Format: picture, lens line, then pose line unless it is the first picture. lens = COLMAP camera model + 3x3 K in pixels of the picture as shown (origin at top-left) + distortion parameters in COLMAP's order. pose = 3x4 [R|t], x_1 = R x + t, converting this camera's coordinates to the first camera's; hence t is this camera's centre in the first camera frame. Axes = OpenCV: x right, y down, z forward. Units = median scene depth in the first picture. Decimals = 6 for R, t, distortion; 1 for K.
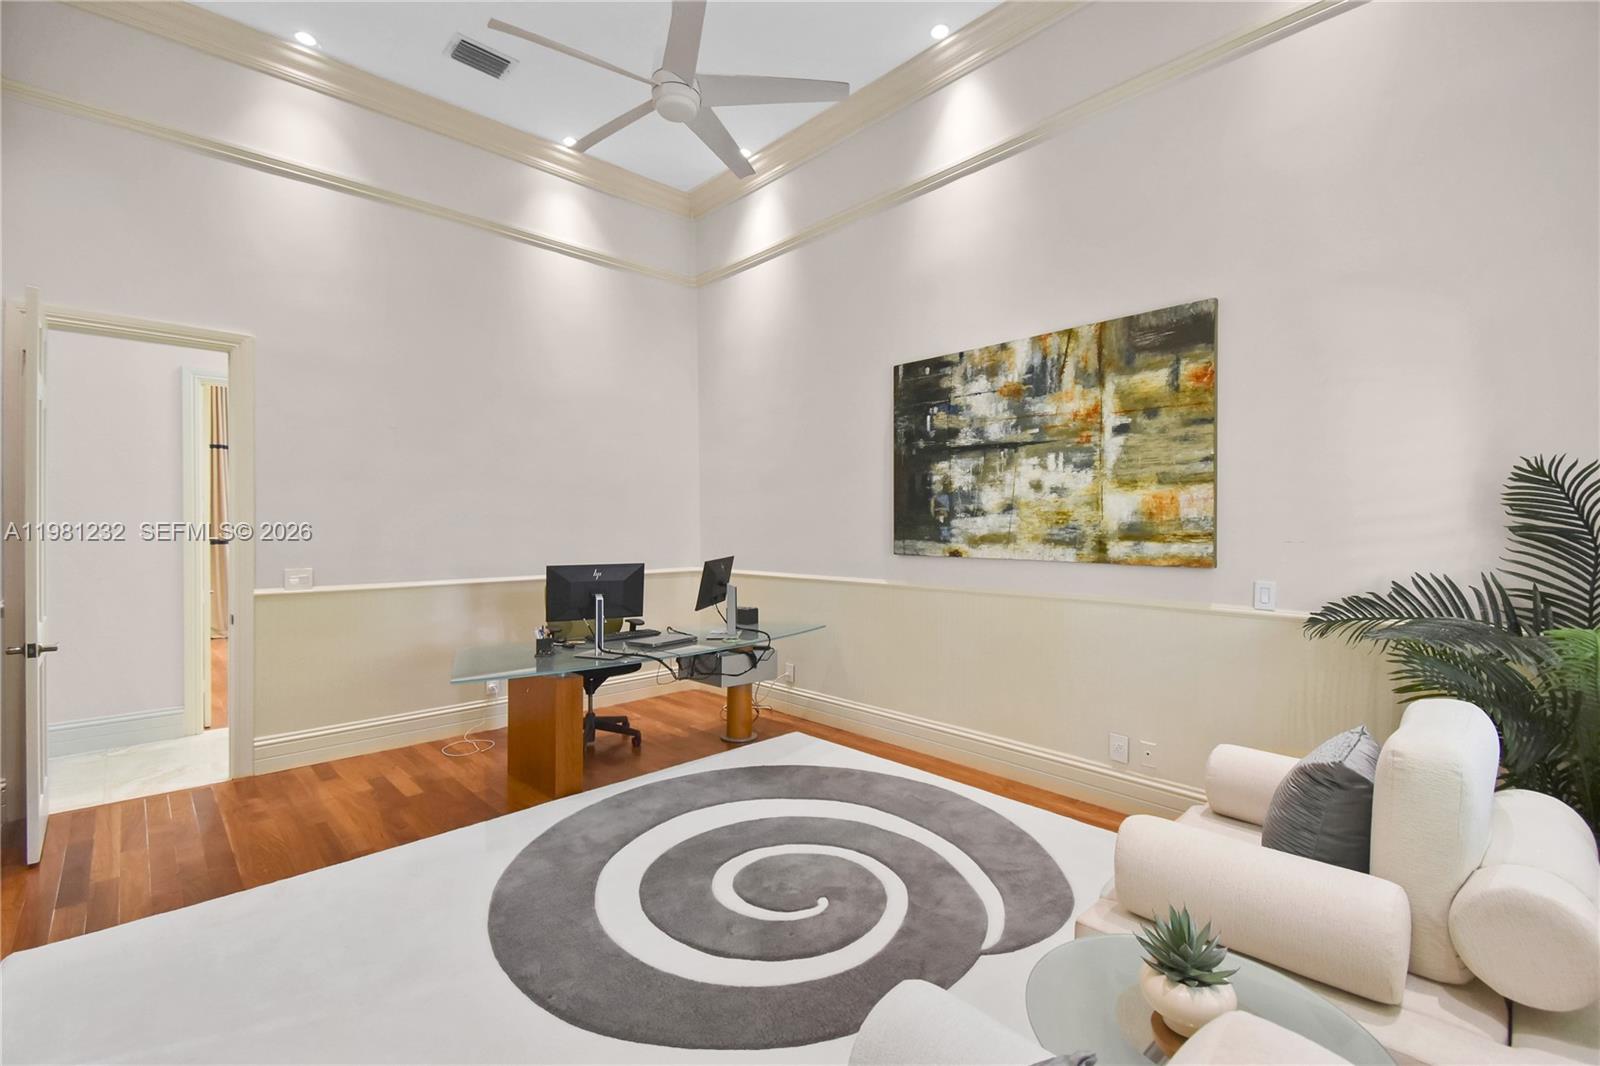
lens RADIAL K [[654.1, 0, 797.0], [0, 654.1, 527.6], [0, 0, 1]] dist [0.000182, -0.000018]
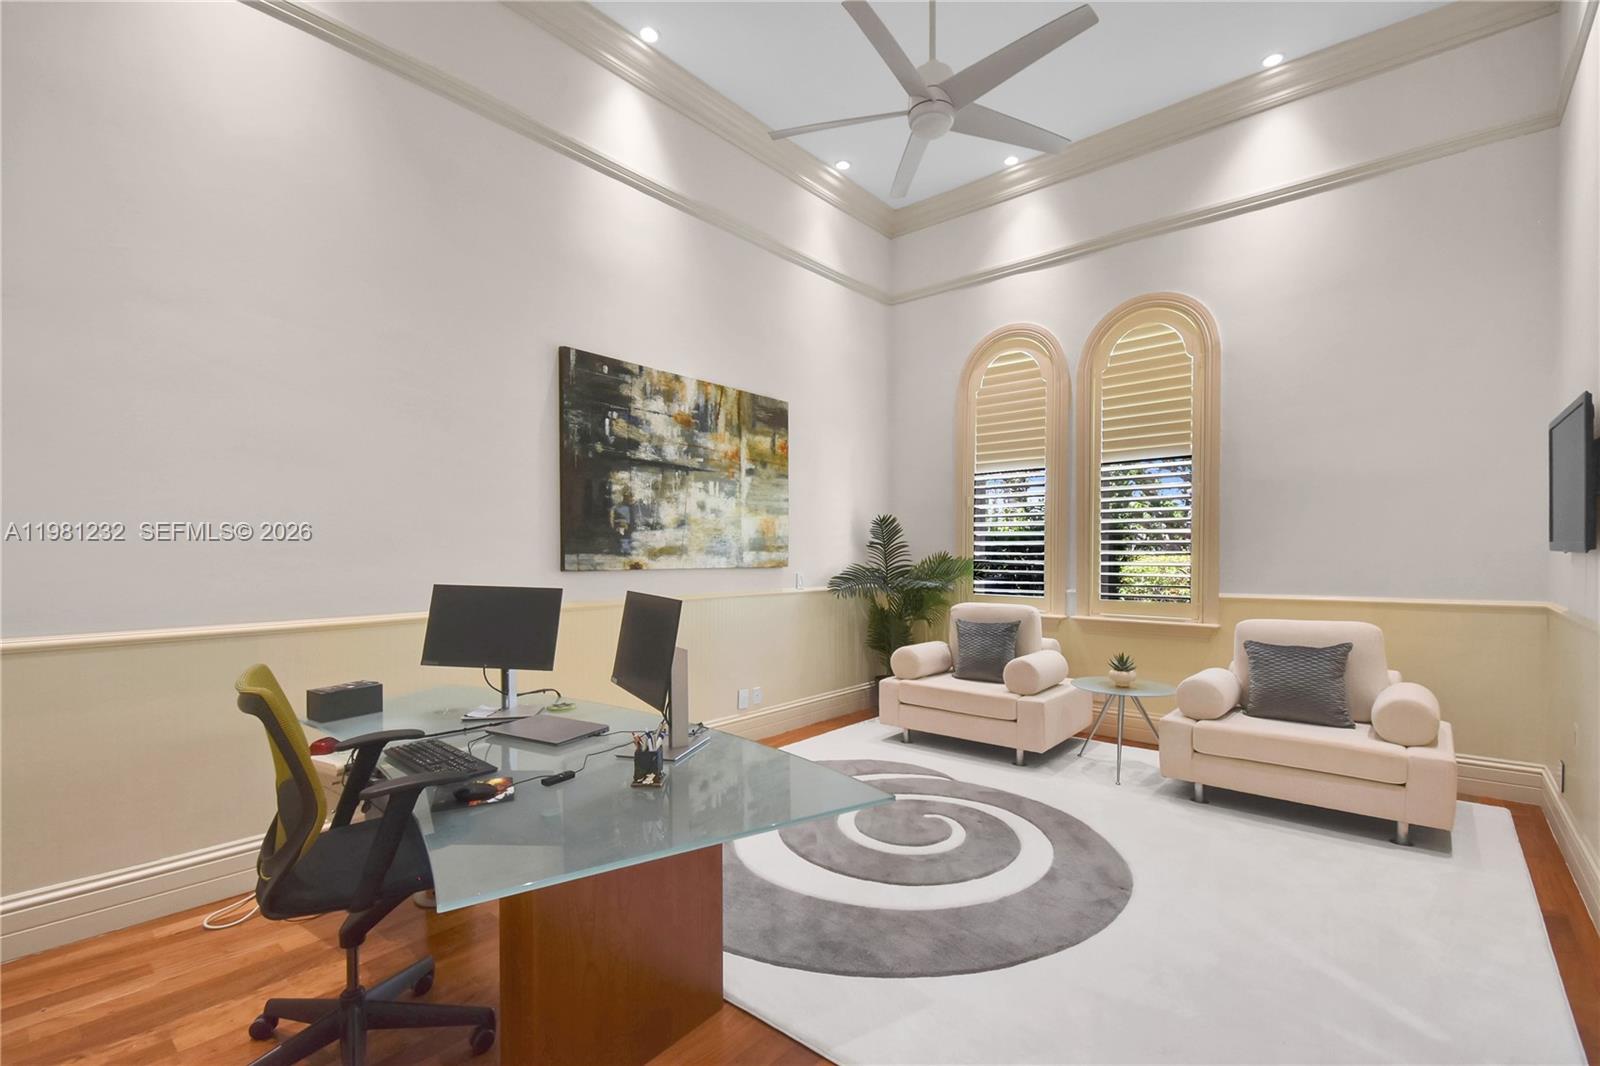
lens RADIAL K [[699.9, 0, 796.3], [0, 699.9, 547.9], [0, 0, 1]] dist [-0.000676, -0.000017]
pose [[-0.084850, -0.004697, 0.996383, -0.864223], [-0.007995, 0.999960, 0.004033, 0.005487], [-0.996362, -0.007624, -0.084884, 0.872998]]
